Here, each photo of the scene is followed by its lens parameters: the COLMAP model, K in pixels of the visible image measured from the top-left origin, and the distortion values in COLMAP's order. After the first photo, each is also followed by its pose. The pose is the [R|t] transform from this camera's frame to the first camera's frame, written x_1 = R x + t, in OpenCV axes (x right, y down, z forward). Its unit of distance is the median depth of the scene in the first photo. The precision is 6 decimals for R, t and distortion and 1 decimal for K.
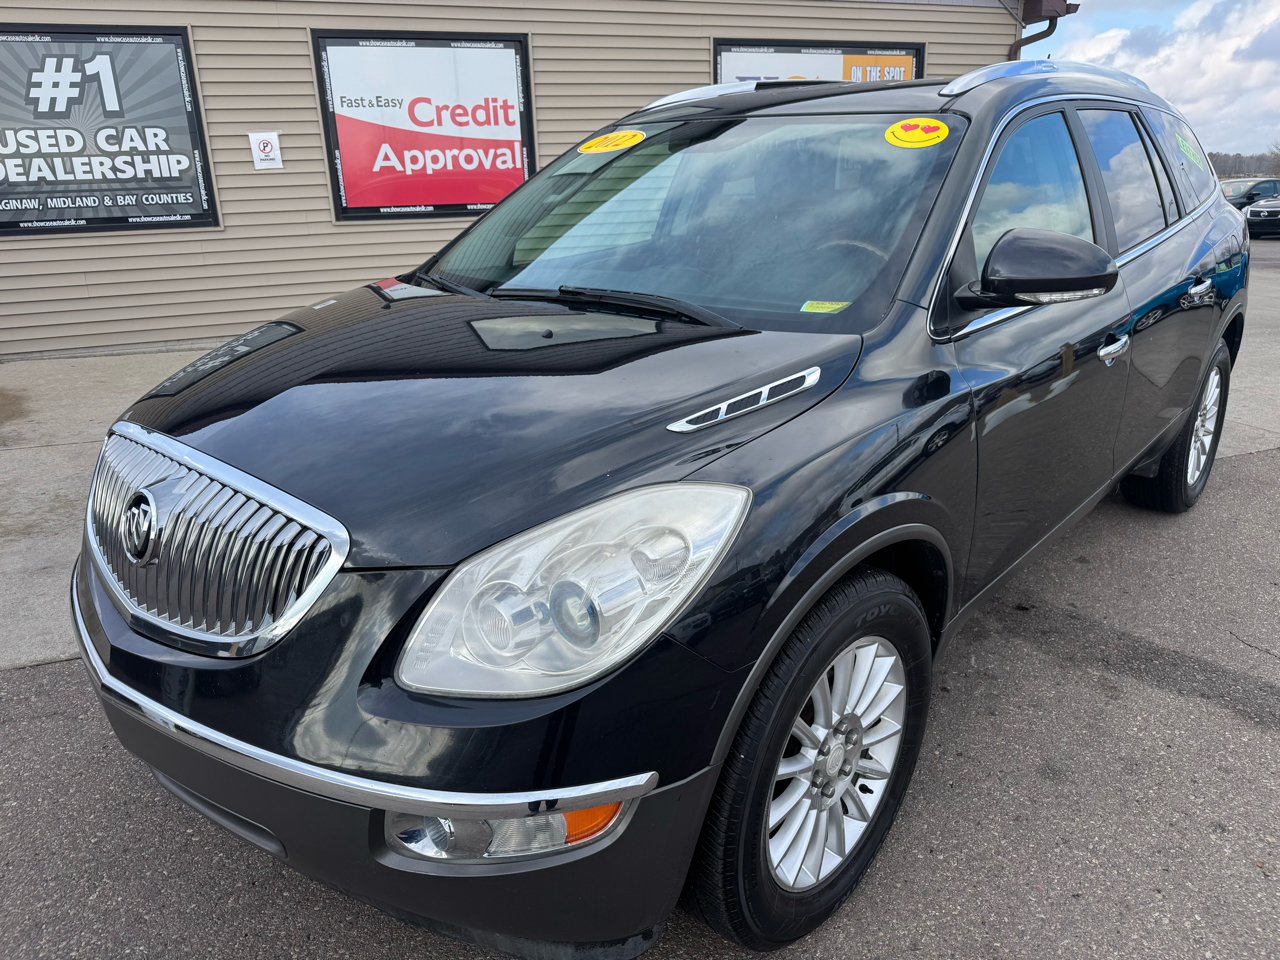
lens RADIAL K [[900.7, 0, 651.1], [0, 900.7, 480.6], [0, 0, 1]] dist [0.024011, -0.022028]
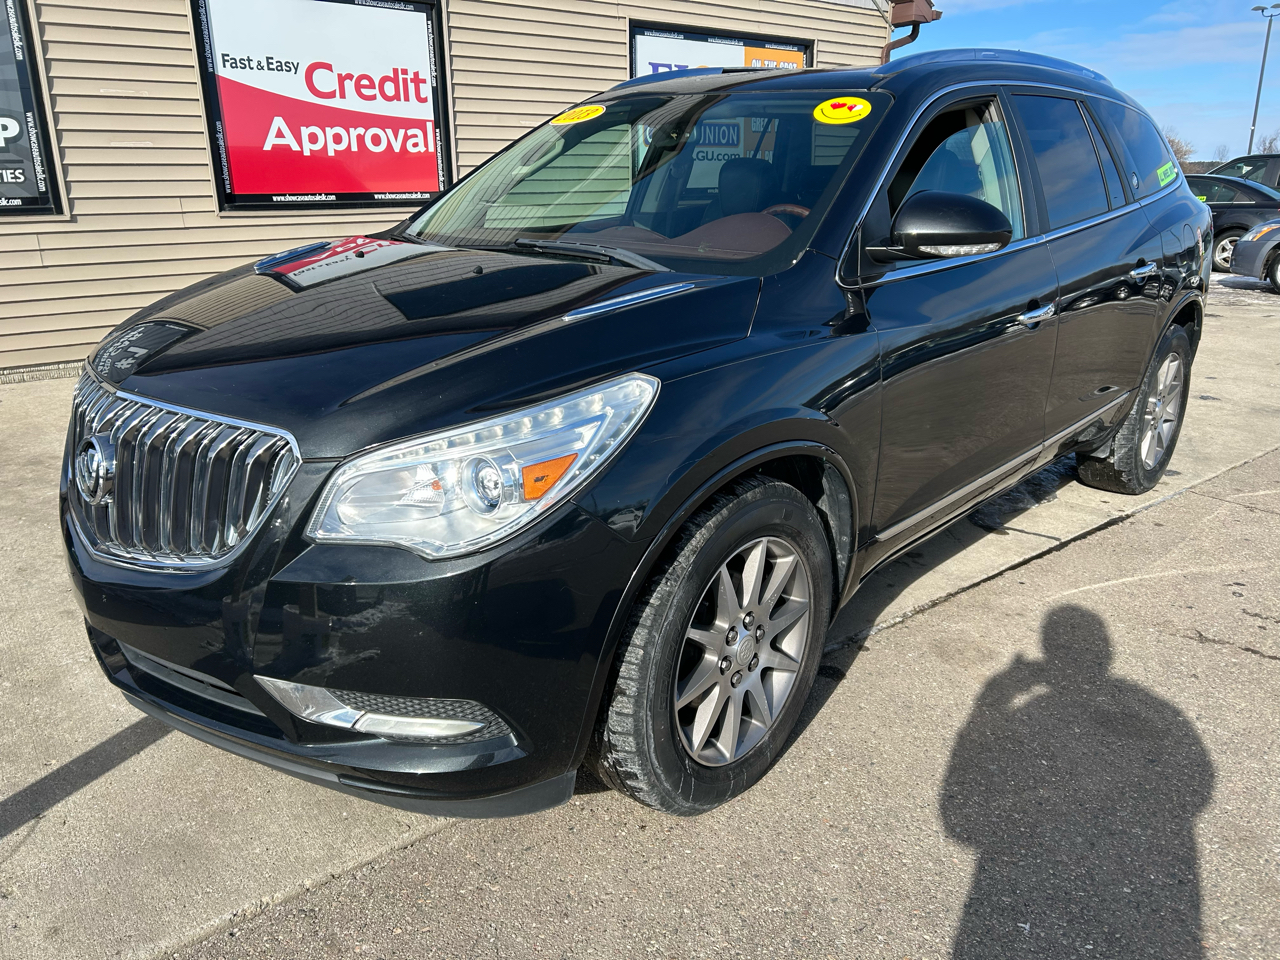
lens RADIAL K [[968.4, 0, 650.8], [0, 968.4, 475.3], [0, 0, 1]] dist [0.047682, -0.034083]
pose [[0.946734, -0.072343, 0.313785, -0.278865], [0.081762, 0.996508, -0.016941, -0.012314], [-0.311464, 0.041694, 0.949343, 0.083681]]
